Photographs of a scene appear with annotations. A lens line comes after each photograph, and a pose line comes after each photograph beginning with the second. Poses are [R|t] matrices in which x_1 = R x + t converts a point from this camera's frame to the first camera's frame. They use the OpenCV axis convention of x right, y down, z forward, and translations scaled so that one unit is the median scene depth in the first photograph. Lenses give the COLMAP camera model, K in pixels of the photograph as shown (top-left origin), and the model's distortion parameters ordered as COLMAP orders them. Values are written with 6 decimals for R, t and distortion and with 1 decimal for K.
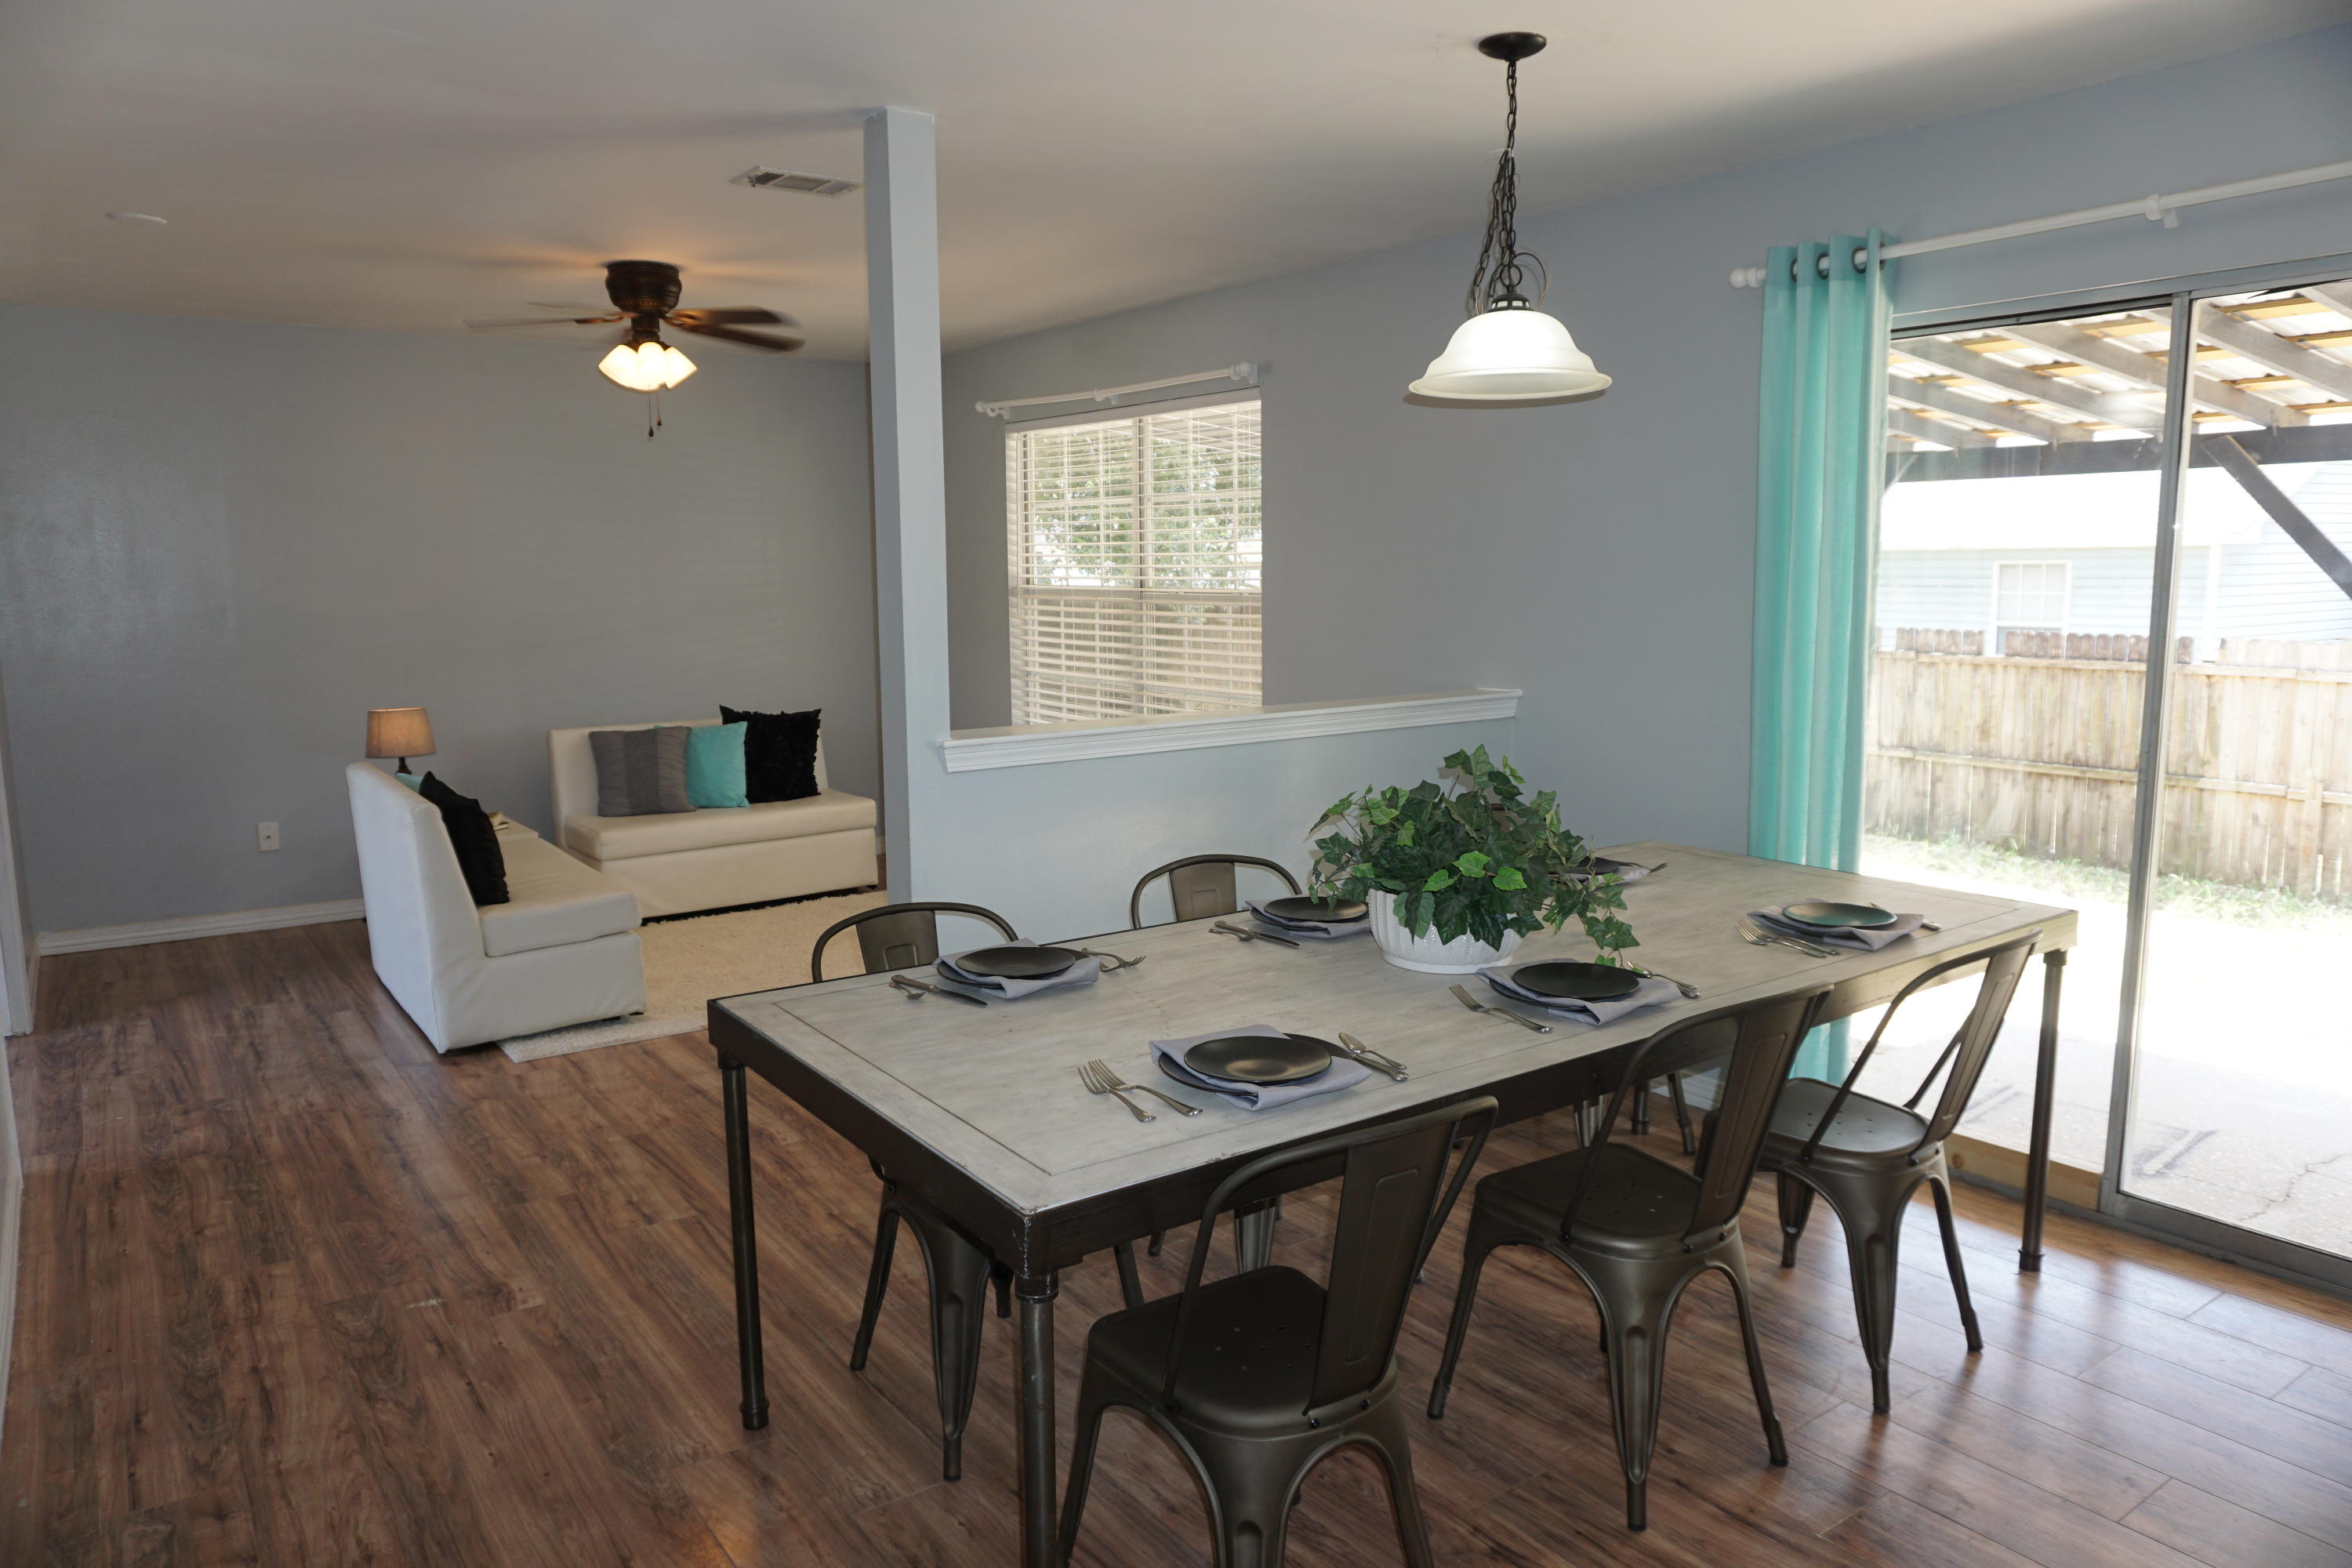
lens RADIAL K [[1561.6, 0, 1176.0], [0, 1561.6, 784.0], [0, 0, 1]] dist [-0.073738, 0.044792]
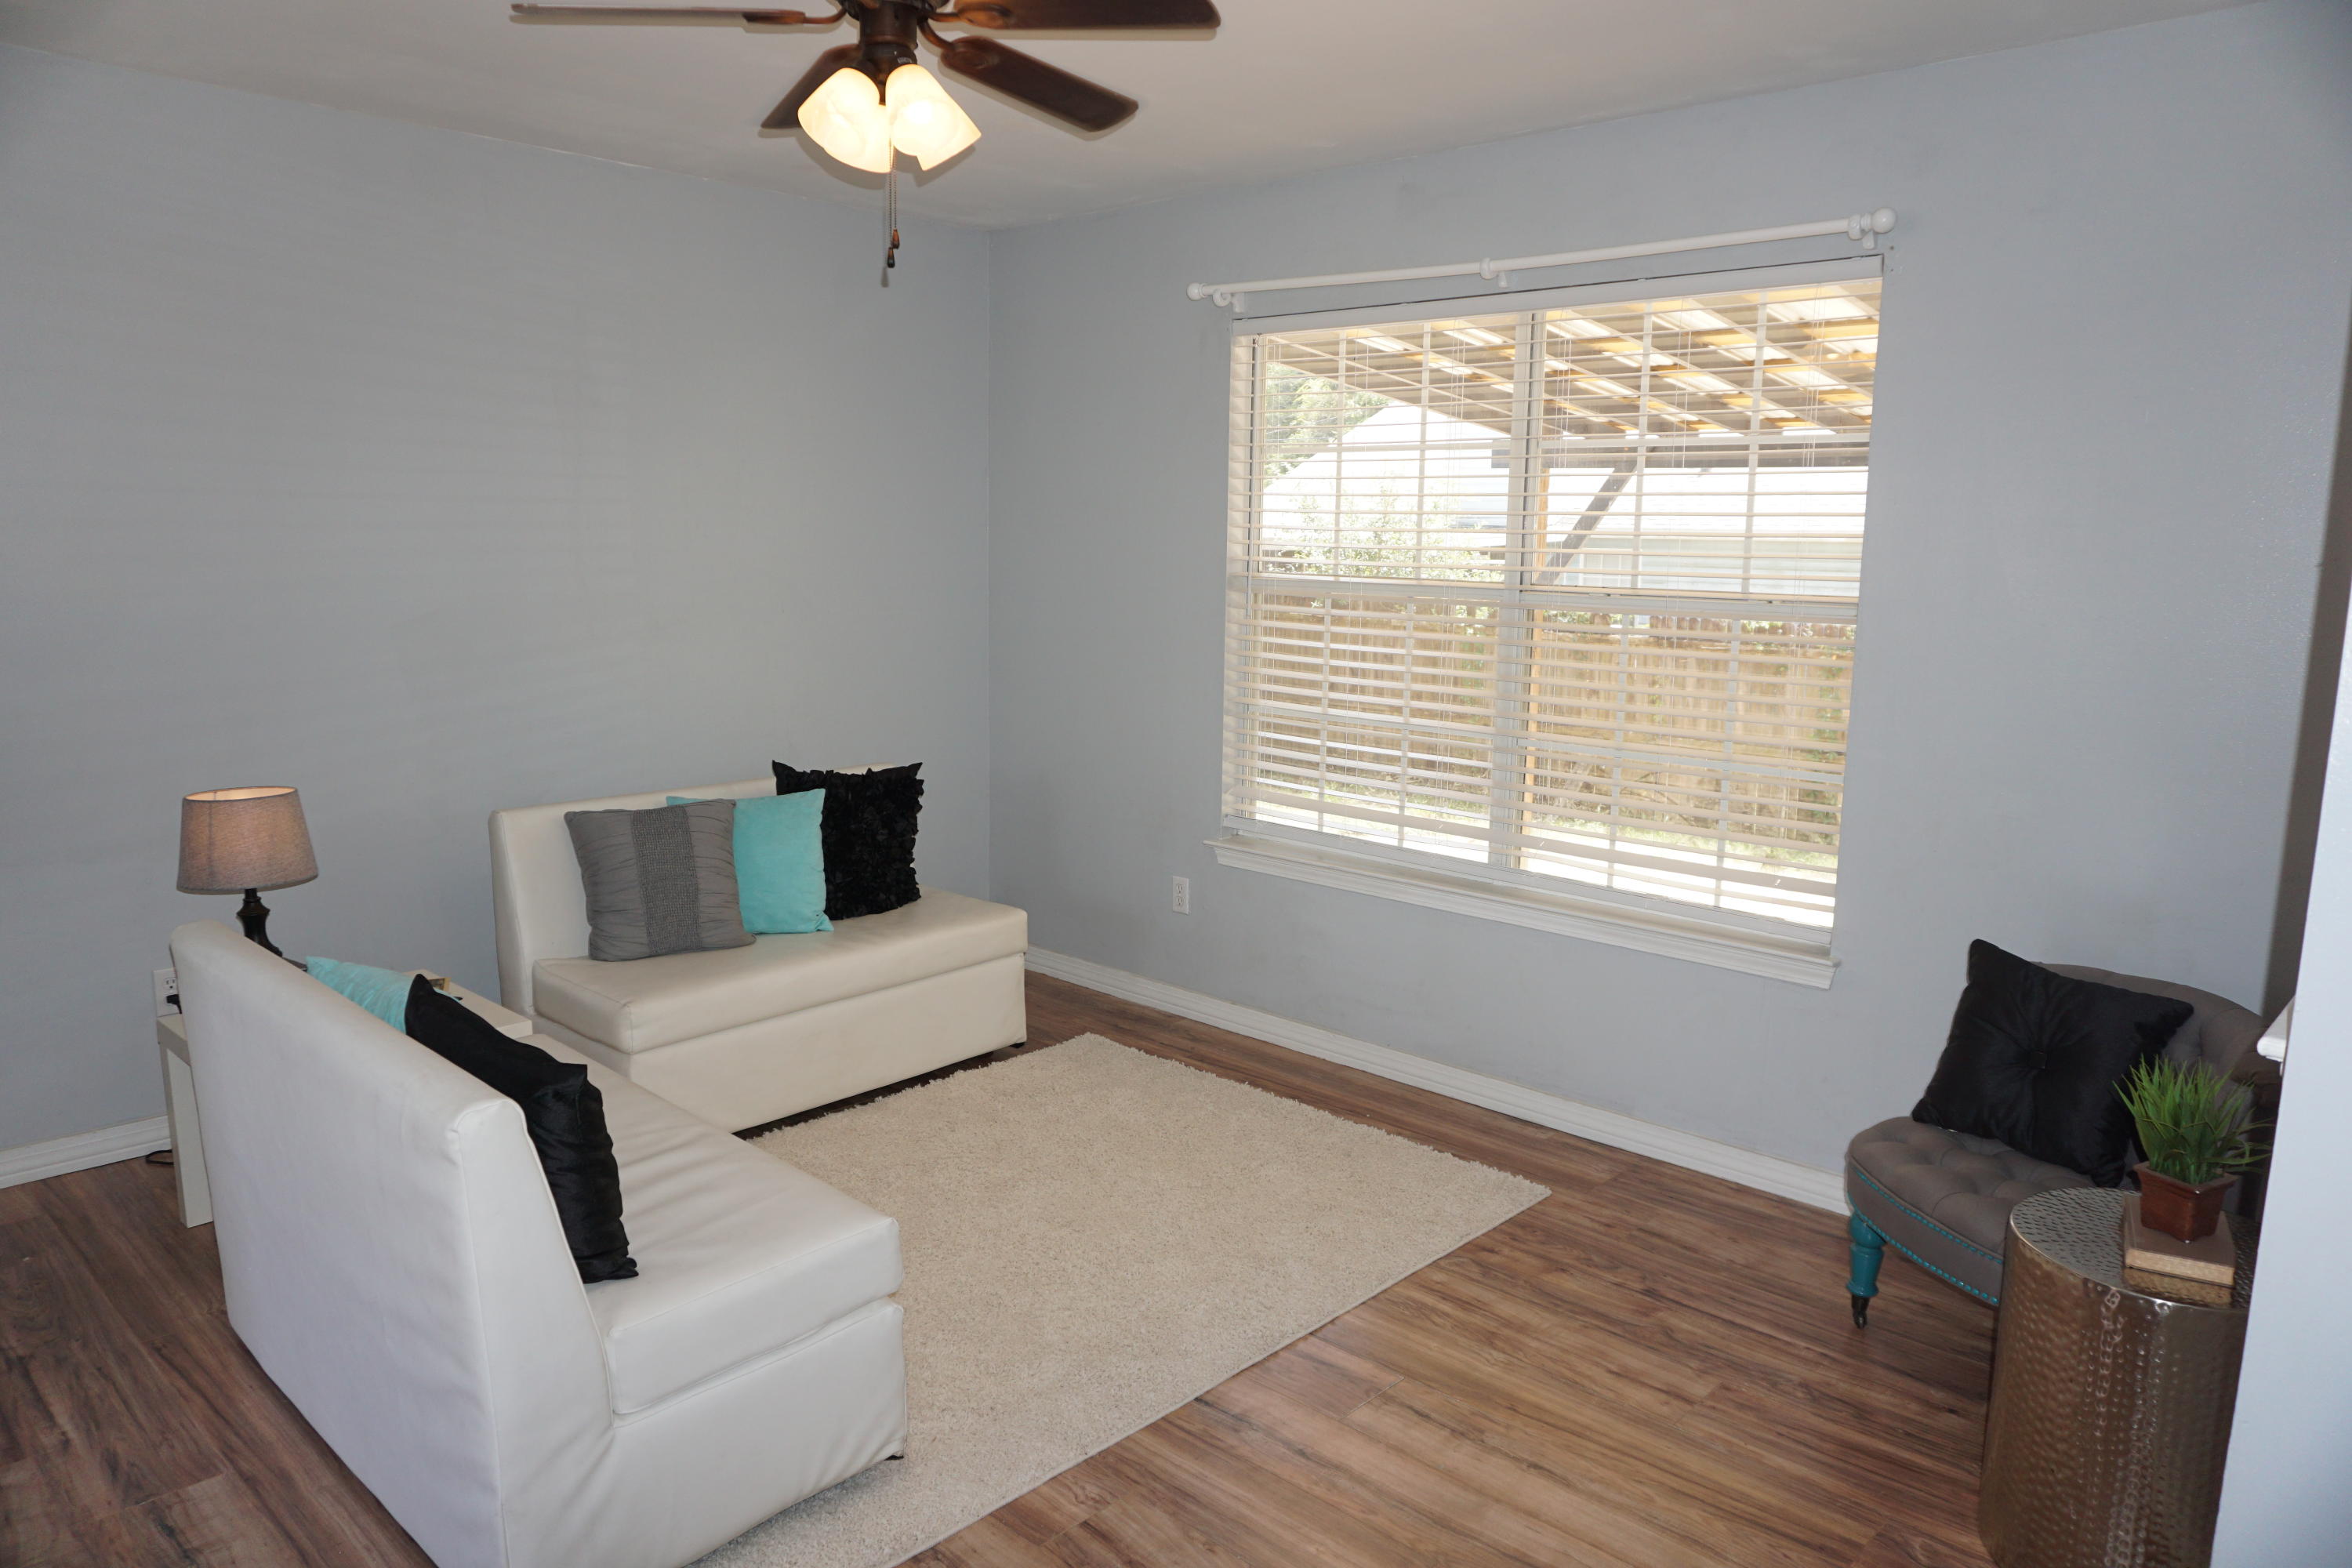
lens RADIAL K [[1561.6, 0, 1176.0], [0, 1561.6, 784.0], [0, 0, 1]] dist [-0.073738, 0.044792]
pose [[0.981255, -0.008794, 0.192511, -0.263853], [0.005477, 0.999827, 0.017756, -0.053527], [-0.192634, -0.016368, 0.981134, 0.383519]]
